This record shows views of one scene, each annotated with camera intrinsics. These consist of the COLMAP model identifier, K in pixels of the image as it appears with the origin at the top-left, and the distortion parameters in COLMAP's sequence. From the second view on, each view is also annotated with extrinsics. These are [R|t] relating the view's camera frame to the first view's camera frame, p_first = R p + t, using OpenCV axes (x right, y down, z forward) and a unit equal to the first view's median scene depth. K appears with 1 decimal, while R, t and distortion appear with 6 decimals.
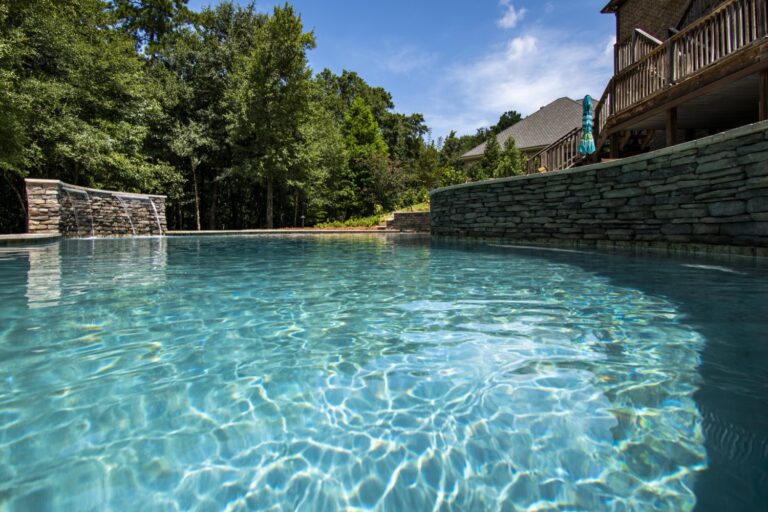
lens RADIAL K [[388.7, 0, 368.0], [0, 388.7, 237.1], [0, 0, 1]] dist [0.029218, -0.033489]
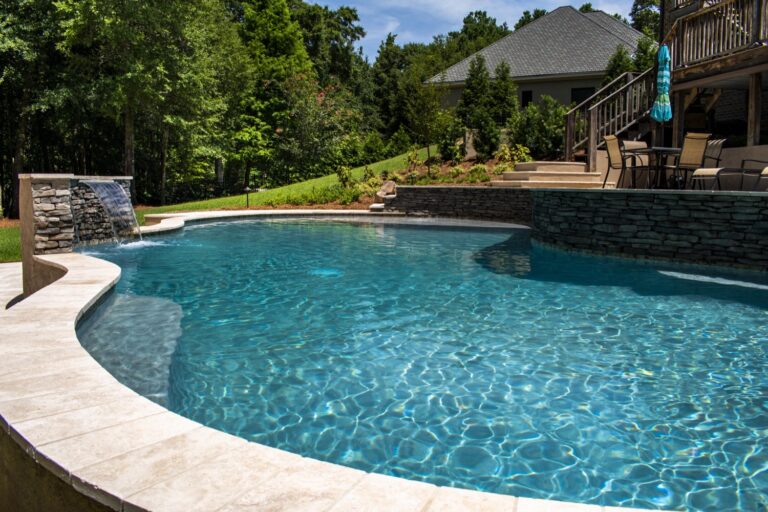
lens RADIAL K [[626.7, 0, 384.0], [0, 626.7, 256.0], [0, 0, 1]] dist [-0.088654, 0.010146]
pose [[0.974164, -0.012805, 0.225477, -0.095865], [-0.008212, 0.995723, 0.092025, -0.020154], [-0.225691, -0.091499, 0.969892, -0.029239]]
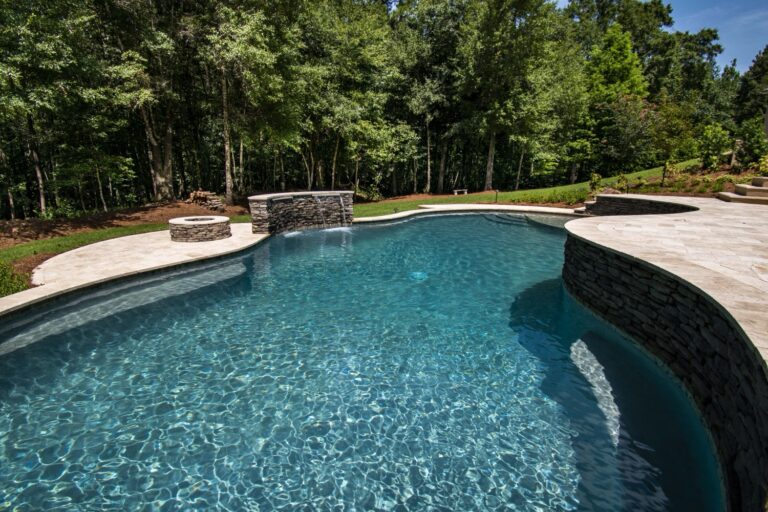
lens RADIAL K [[367.4, 0, 384.0], [0, 367.4, 256.0], [0, 0, 1]] dist [0.017123, -0.025174]
pose [[0.840906, 0.144229, -0.521609, 0.055799], [-0.030906, 0.975058, 0.219787, -0.046401], [0.540298, -0.168700, 0.824389, 0.017400]]
